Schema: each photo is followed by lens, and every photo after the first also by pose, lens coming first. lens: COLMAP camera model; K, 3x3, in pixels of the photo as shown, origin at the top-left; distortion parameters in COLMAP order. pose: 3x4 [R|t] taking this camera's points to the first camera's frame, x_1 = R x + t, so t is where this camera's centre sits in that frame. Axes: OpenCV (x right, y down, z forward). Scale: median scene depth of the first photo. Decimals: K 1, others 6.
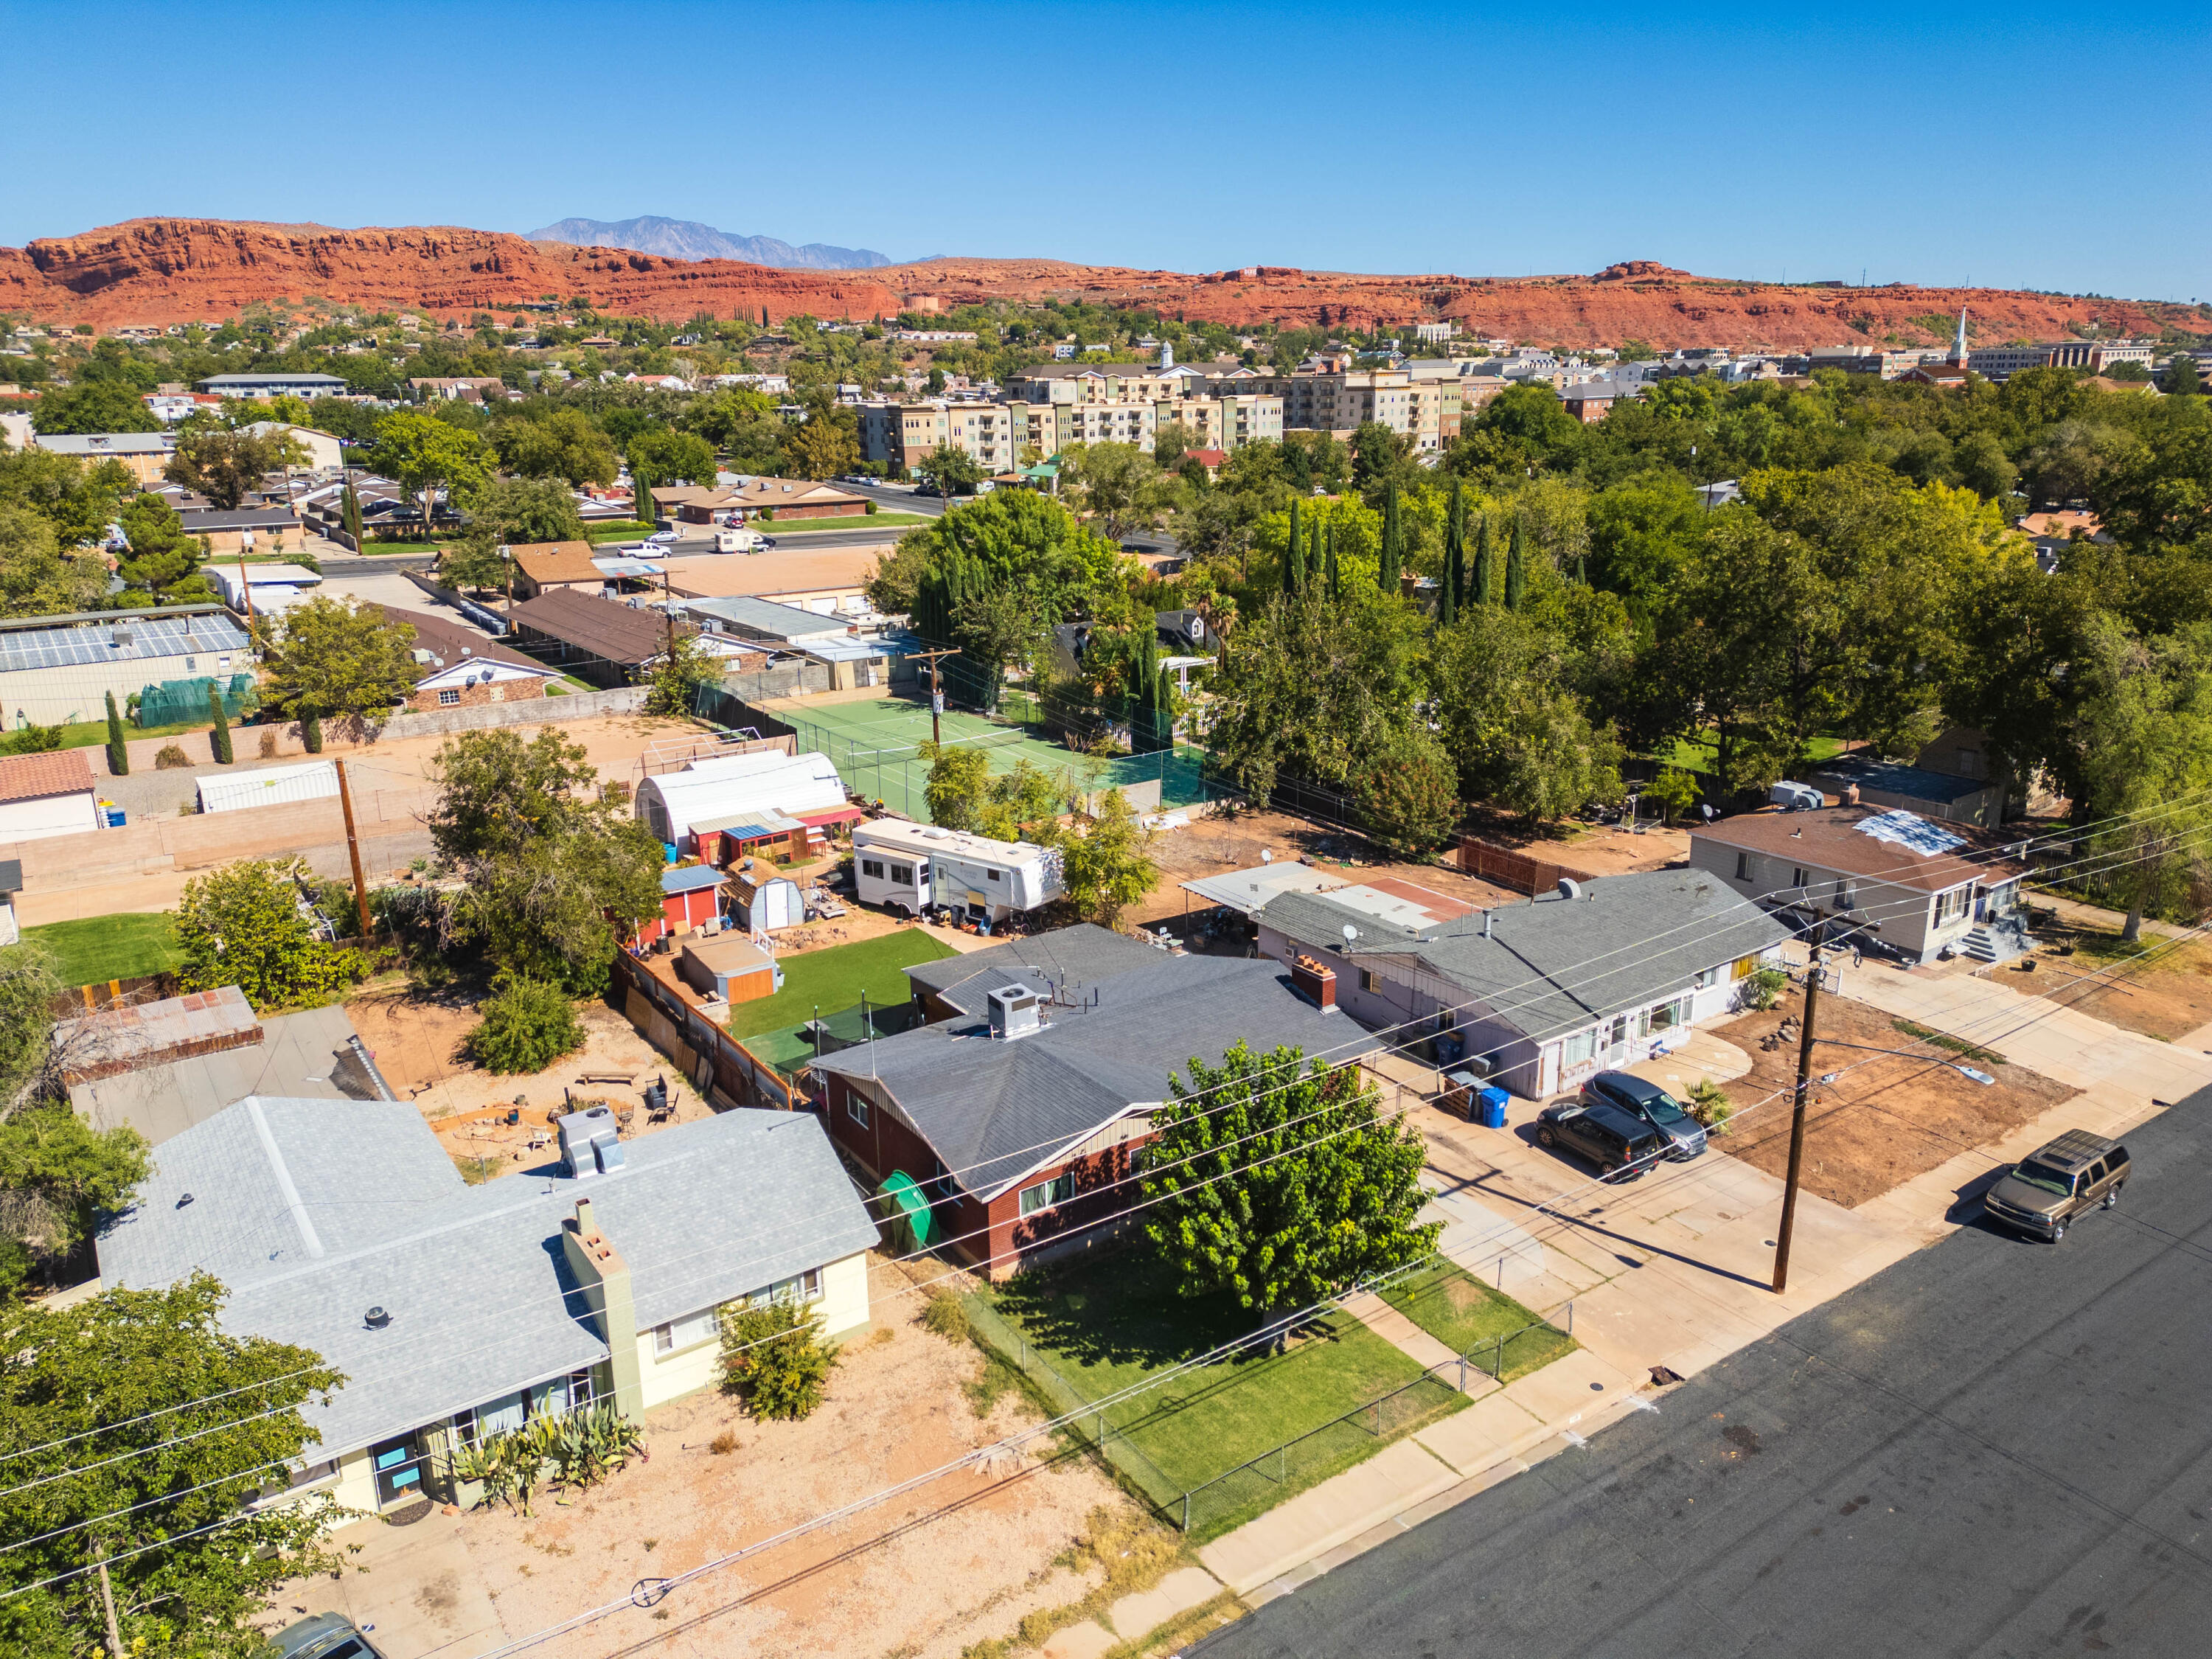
lens RADIAL K [[1545.7, 0, 1108.8], [0, 1545.7, 830.3], [0, 0, 1]] dist [0.088680, -0.093700]
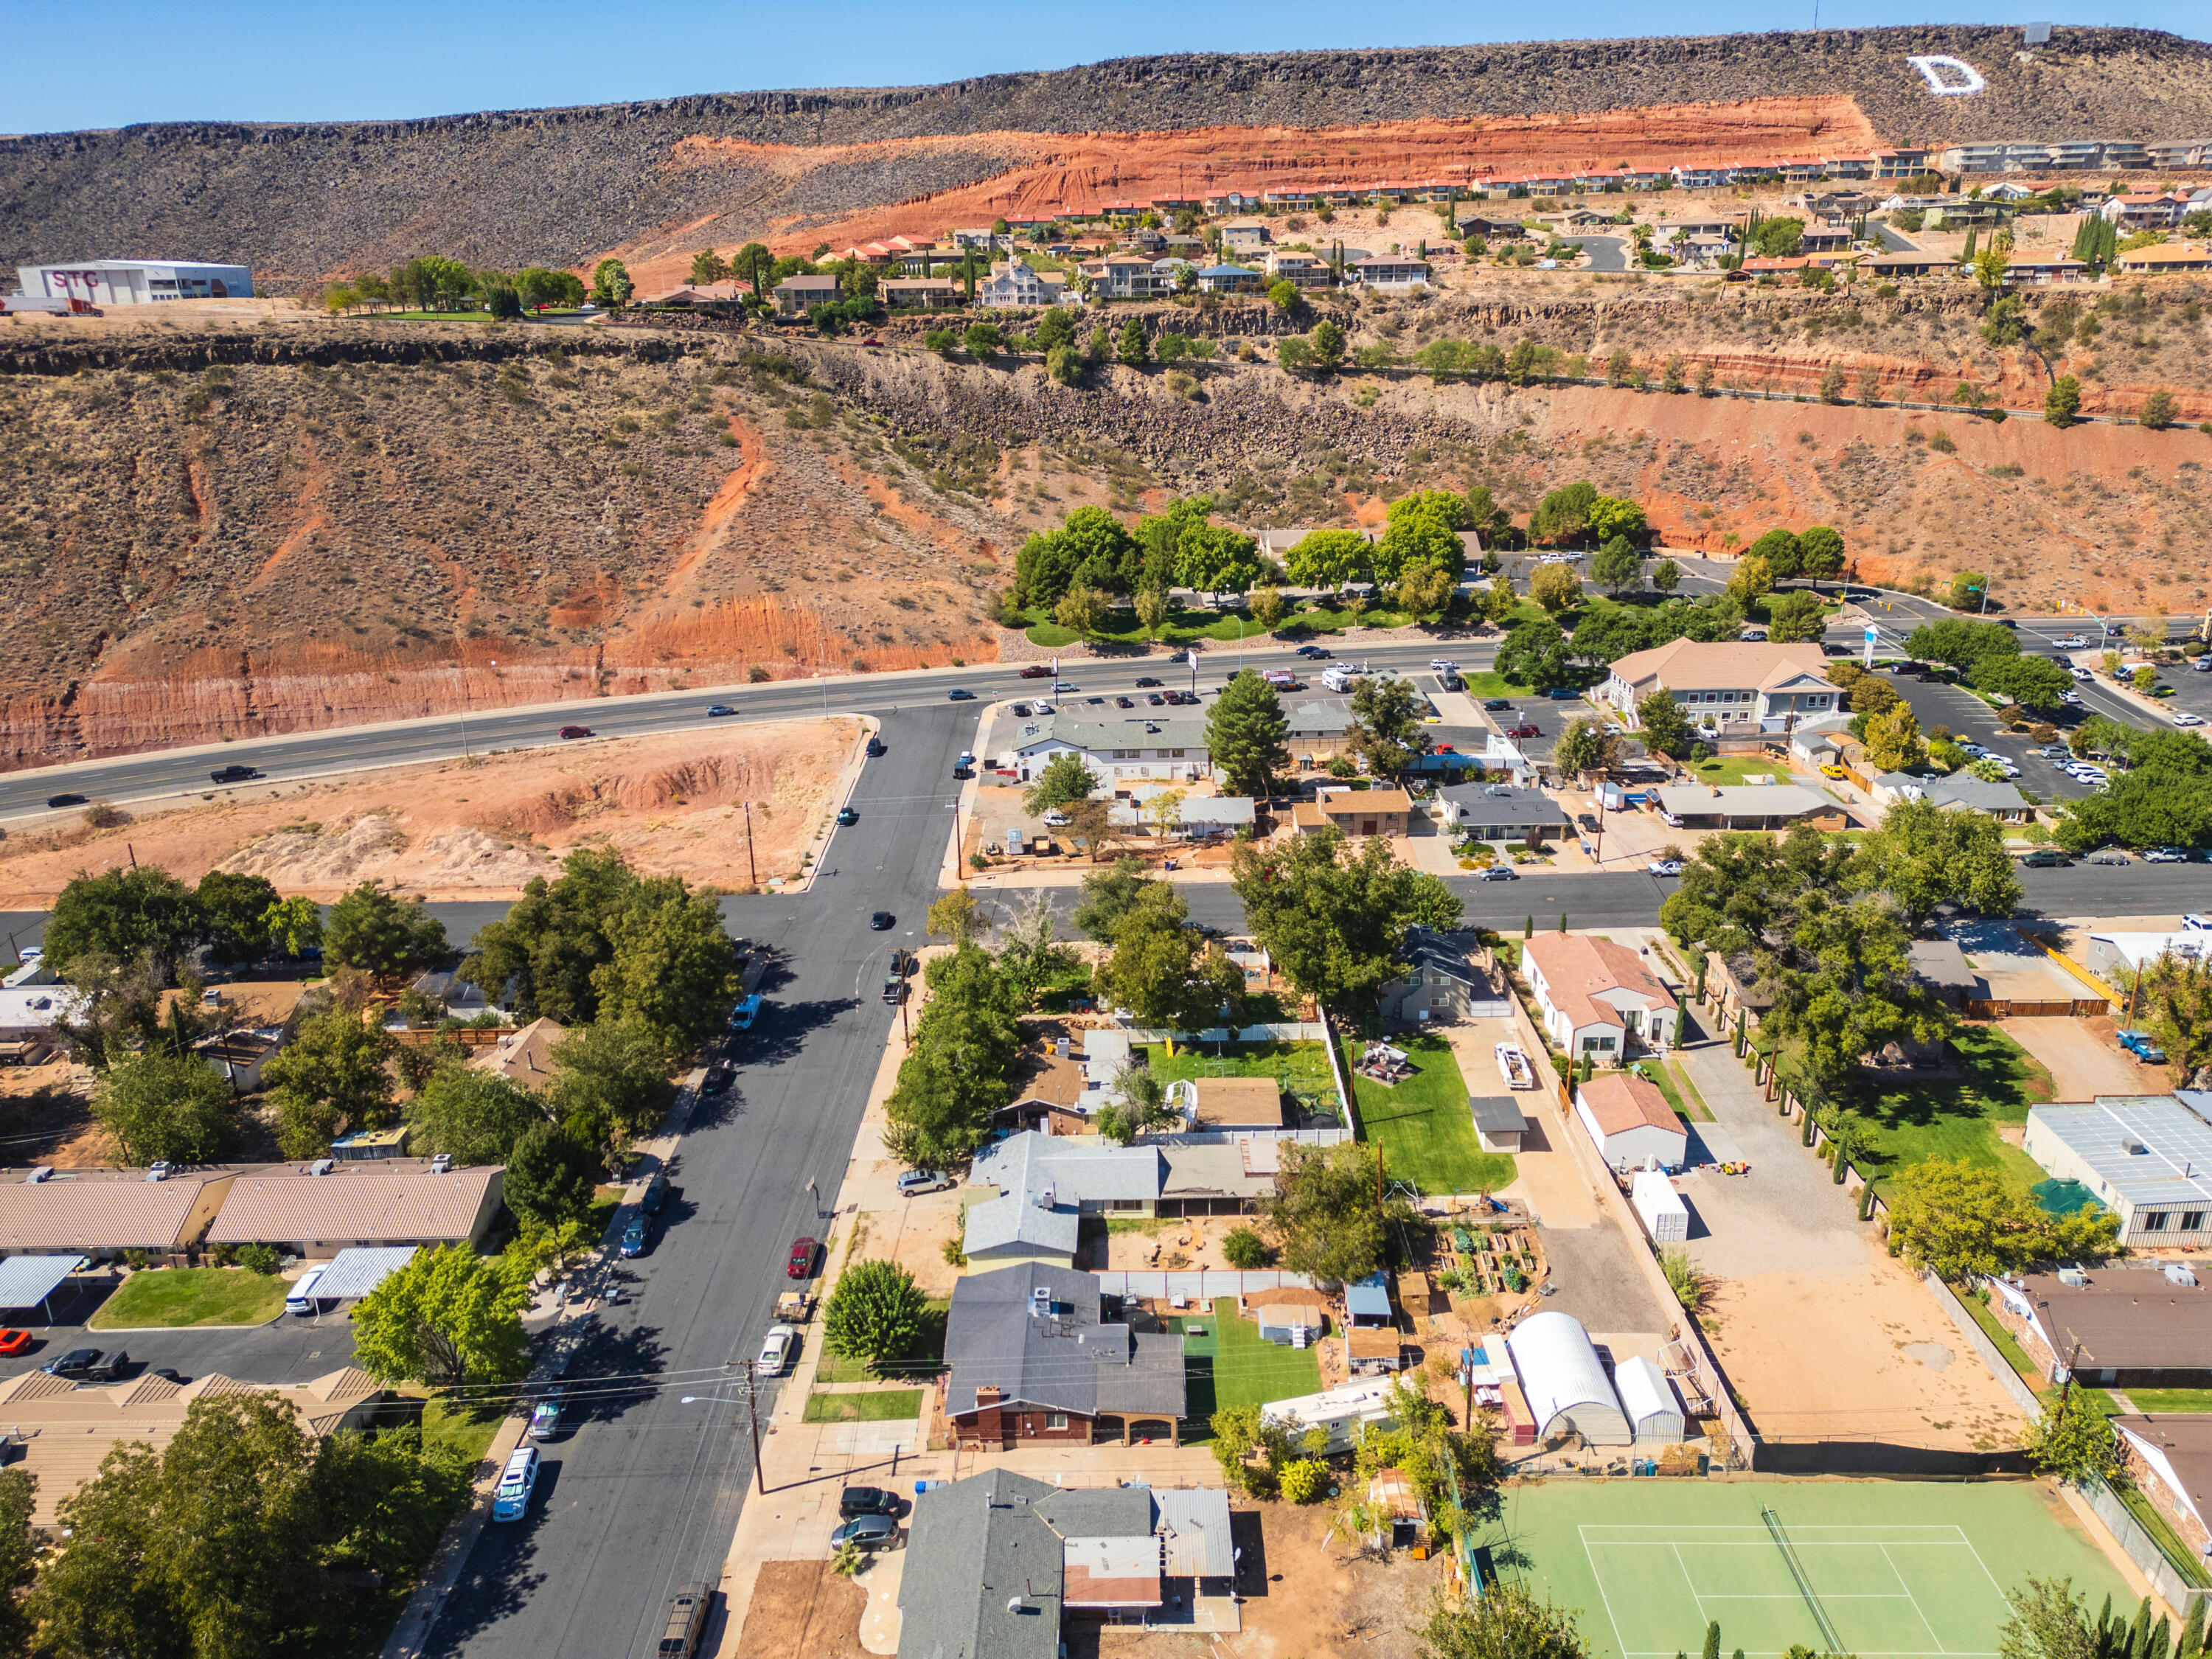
lens RADIAL K [[1545.1, 0, 1109.2], [0, 1545.1, 832.3], [0, 0, 1]] dist [0.083985, -0.079855]
pose [[-0.585128, 0.297564, -0.754374, 0.408863], [-0.204294, 0.846154, 0.492226, -0.469911], [0.784786, 0.442130, -0.434319, 0.504862]]
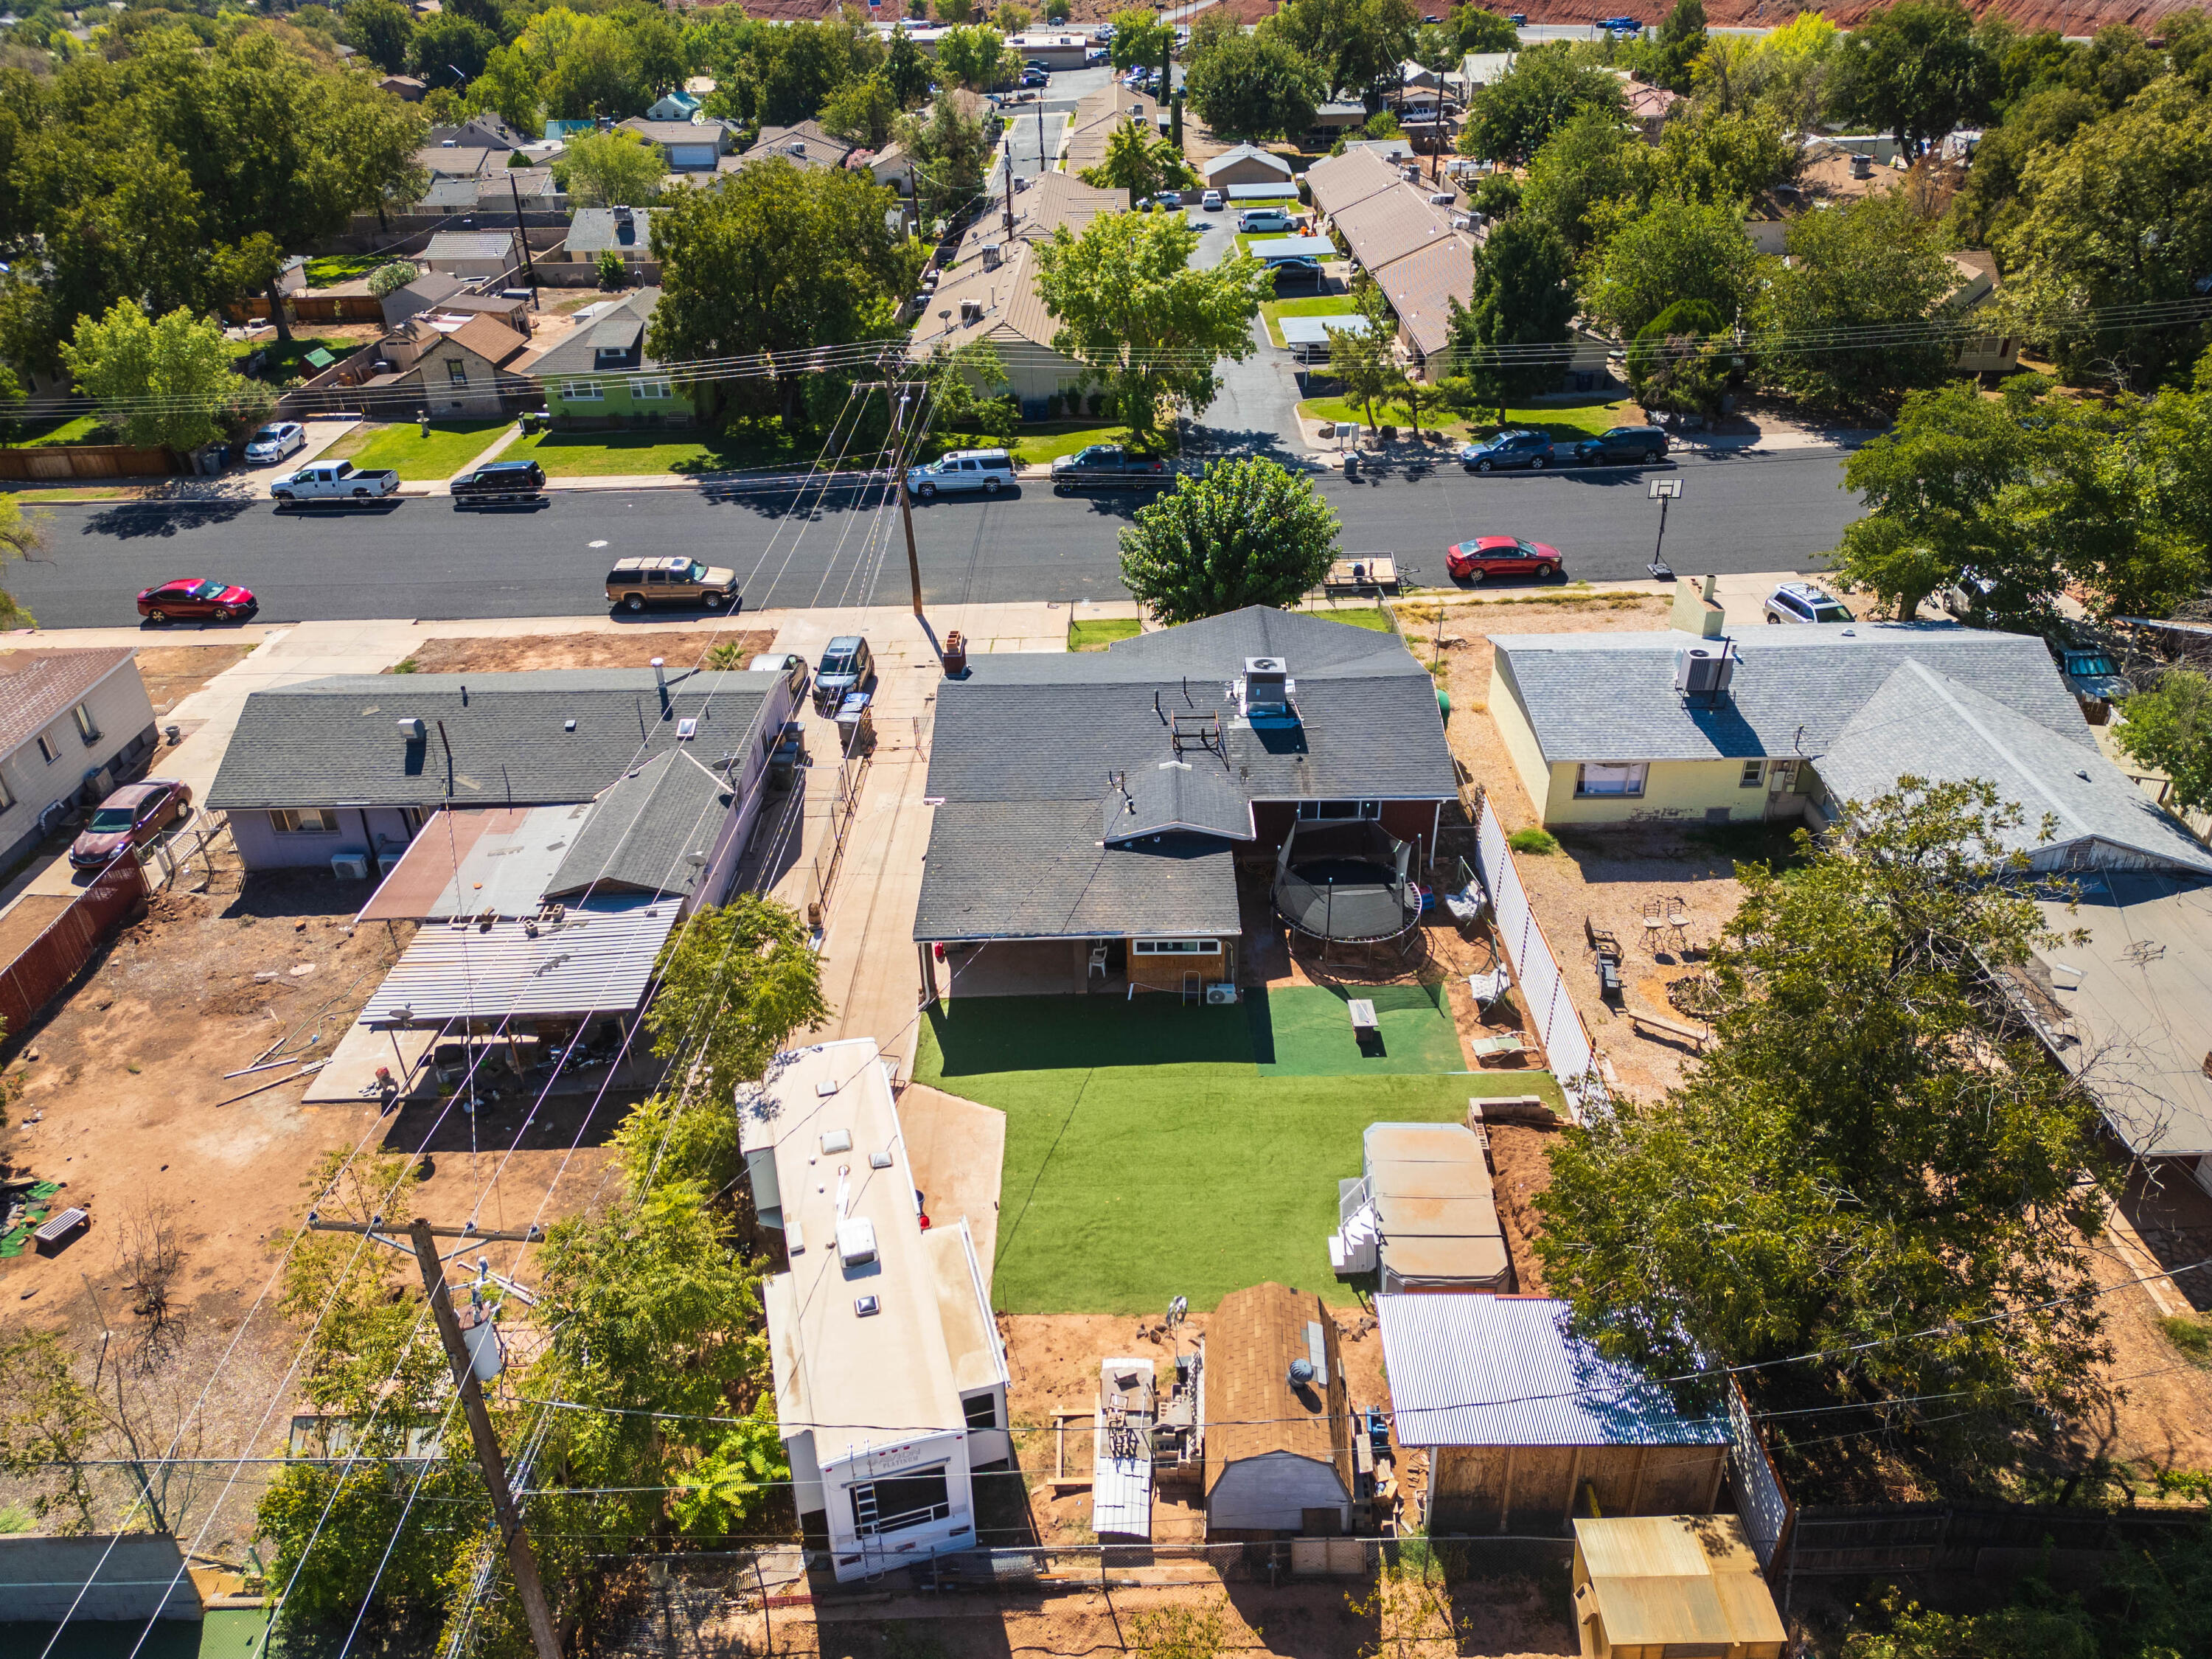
lens RADIAL K [[1545.1, 0, 1109.2], [0, 1545.1, 832.3], [0, 0, 1]] dist [0.083985, -0.079855]
pose [[-0.812270, -0.270719, 0.516651, -0.143364], [0.199765, 0.703081, 0.682474, -0.139911], [-0.548006, 0.657562, -0.517012, 0.455073]]
